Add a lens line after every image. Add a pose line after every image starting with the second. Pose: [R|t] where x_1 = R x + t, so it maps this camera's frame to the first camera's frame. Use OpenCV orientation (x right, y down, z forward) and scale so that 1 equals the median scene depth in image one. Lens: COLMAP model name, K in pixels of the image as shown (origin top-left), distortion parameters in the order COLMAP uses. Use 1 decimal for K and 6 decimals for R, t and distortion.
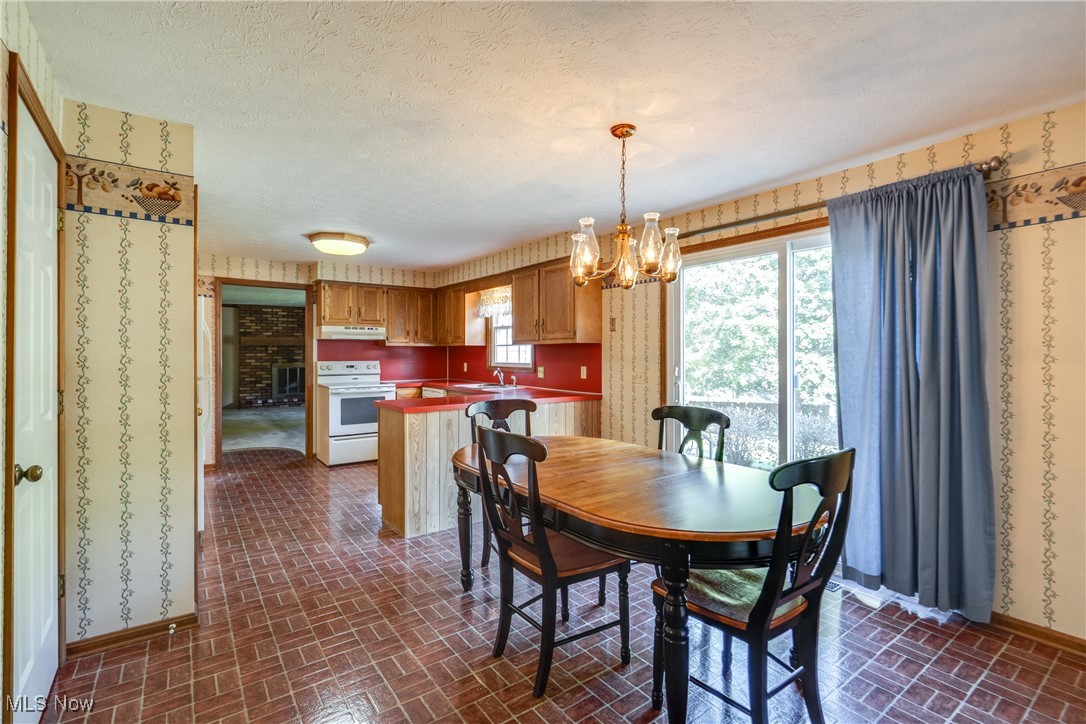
lens RADIAL K [[500.1, 0, 547.8], [0, 500.1, 352.5], [0, 0, 1]] dist [0.000306, 0.000331]
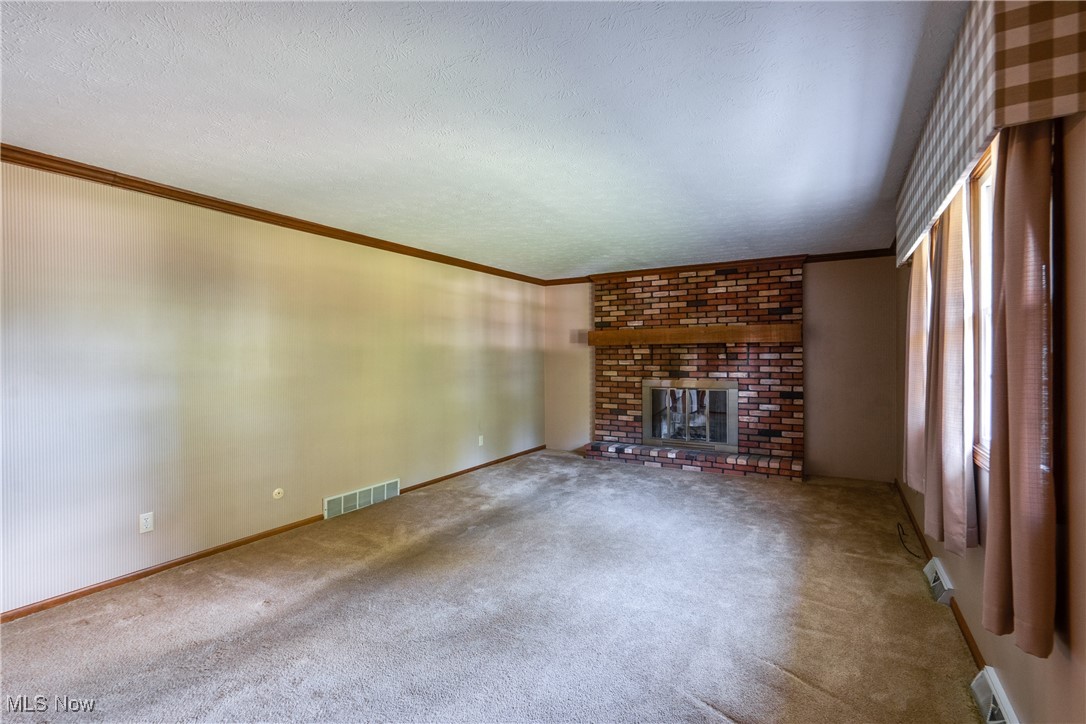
lens RADIAL K [[500.1, 0, 546.3], [0, 500.1, 359.9], [0, 0, 1]] dist [0.000306, 0.000331]
pose [[0.402503, -0.003398, -0.915412, -0.243334], [0.002067, 0.999994, -0.002803, 0.007040], [0.915416, -0.000764, 0.402508, 1.609211]]
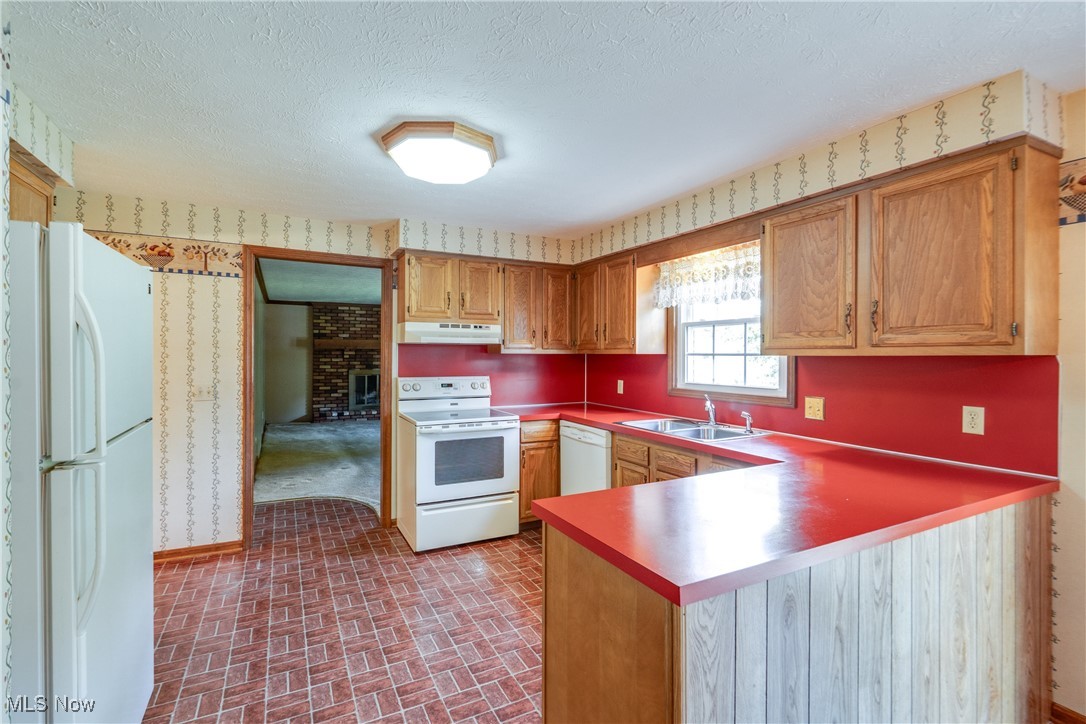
lens RADIAL K [[500.1, 0, 549.1], [0, 500.1, 350.2], [0, 0, 1]] dist [0.000306, 0.000331]
pose [[0.990491, 0.001278, -0.137571, -0.201830], [-0.002284, 0.999972, -0.007157, -0.015280], [0.137558, 0.007403, 0.990466, 0.434953]]
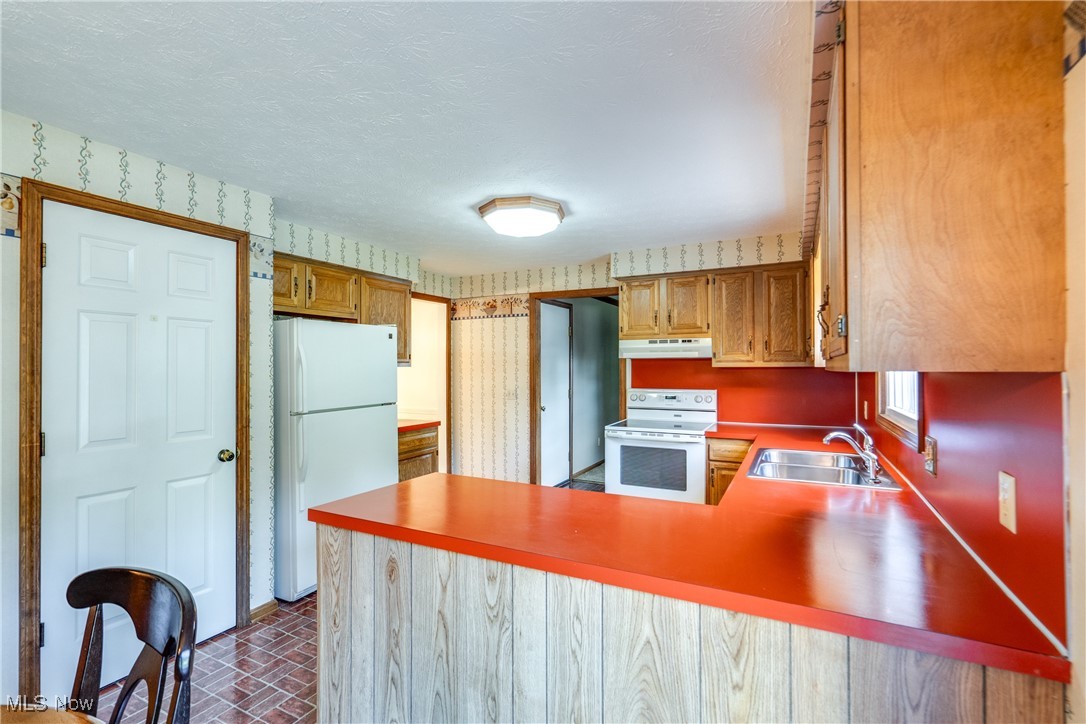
lens RADIAL K [[500.1, 0, 541.7], [0, 500.1, 362.4], [0, 0, 1]] dist [0.000306, 0.000331]
pose [[0.441745, -0.008590, -0.897100, 0.155161], [0.003198, 0.999963, -0.008000, -0.017279], [0.897135, 0.000665, 0.441756, 0.613951]]
